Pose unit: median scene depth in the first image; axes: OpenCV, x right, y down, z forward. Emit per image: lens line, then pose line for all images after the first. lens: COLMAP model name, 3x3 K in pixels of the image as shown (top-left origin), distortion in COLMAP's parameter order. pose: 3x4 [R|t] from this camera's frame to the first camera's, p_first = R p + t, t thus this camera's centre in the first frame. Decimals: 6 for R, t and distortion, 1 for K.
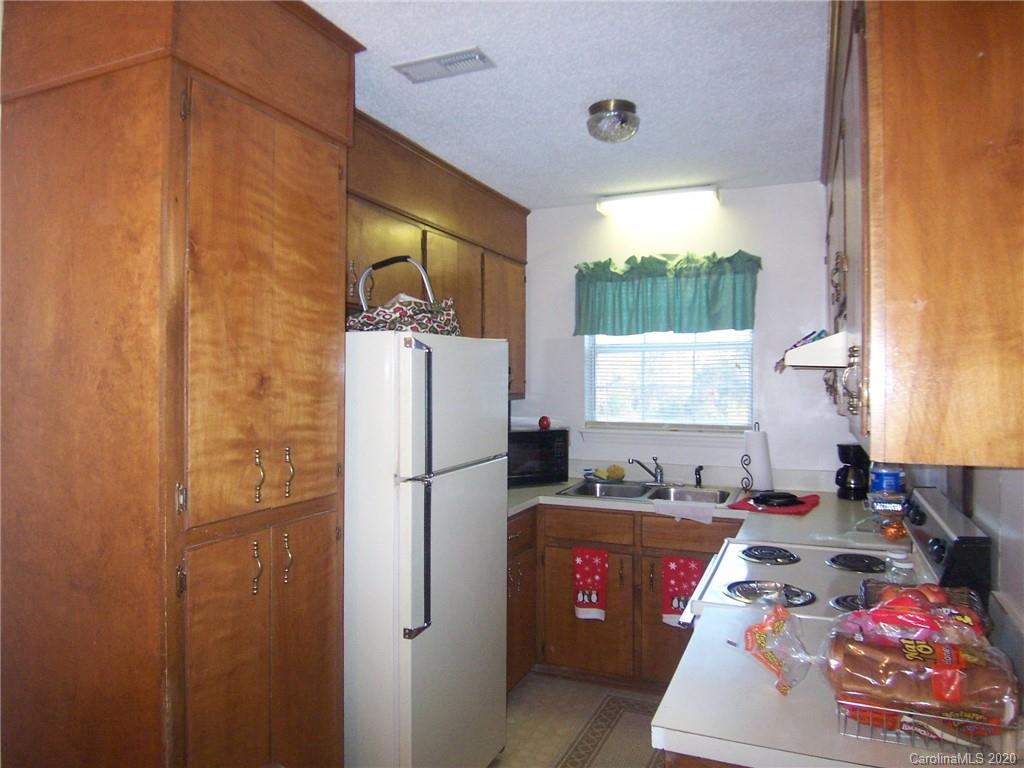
lens RADIAL K [[689.8, 0, 489.5], [0, 689.8, 376.1], [0, 0, 1]] dist [-0.046238, -0.008585]
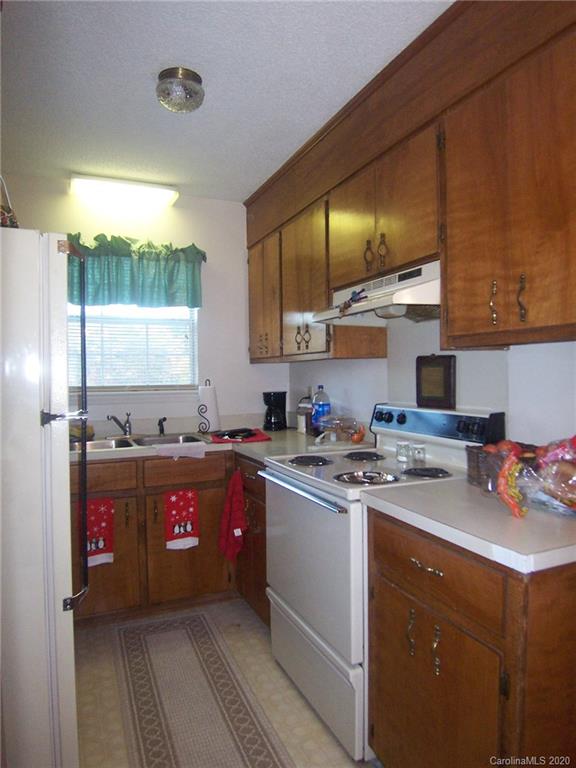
lens RADIAL K [[517.4, 0, 304.7], [0, 517.4, 381.9], [0, 0, 1]] dist [-0.046238, -0.008585]
pose [[0.642727, -0.012748, 0.765989, -0.301439], [0.009598, 0.999917, 0.008587, 0.083469], [-0.766035, 0.001833, 0.642796, 0.304175]]
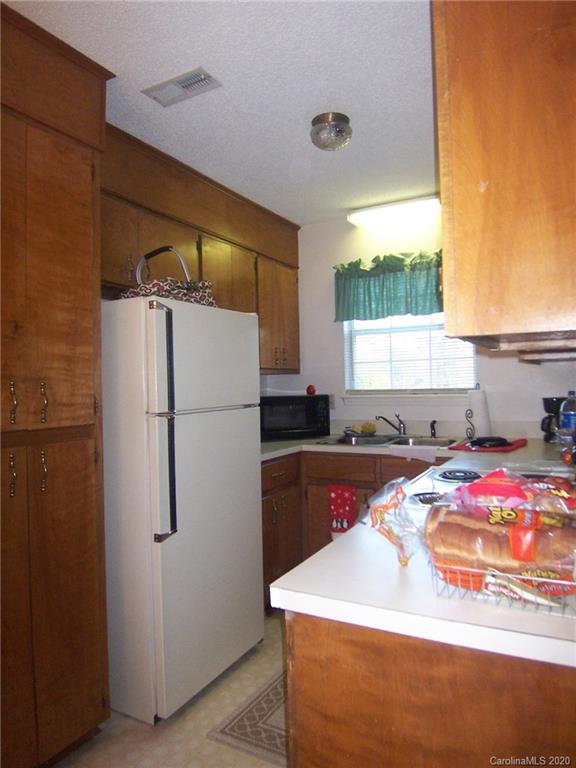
lens RADIAL K [[517.4, 0, 284.3], [0, 517.4, 381.4], [0, 0, 1]] dist [-0.046238, -0.008585]
pose [[0.997042, -0.024008, -0.073009, 0.141684], [0.023869, 0.999711, -0.002767, 0.075068], [0.073054, 0.001016, 0.997327, 0.063804]]
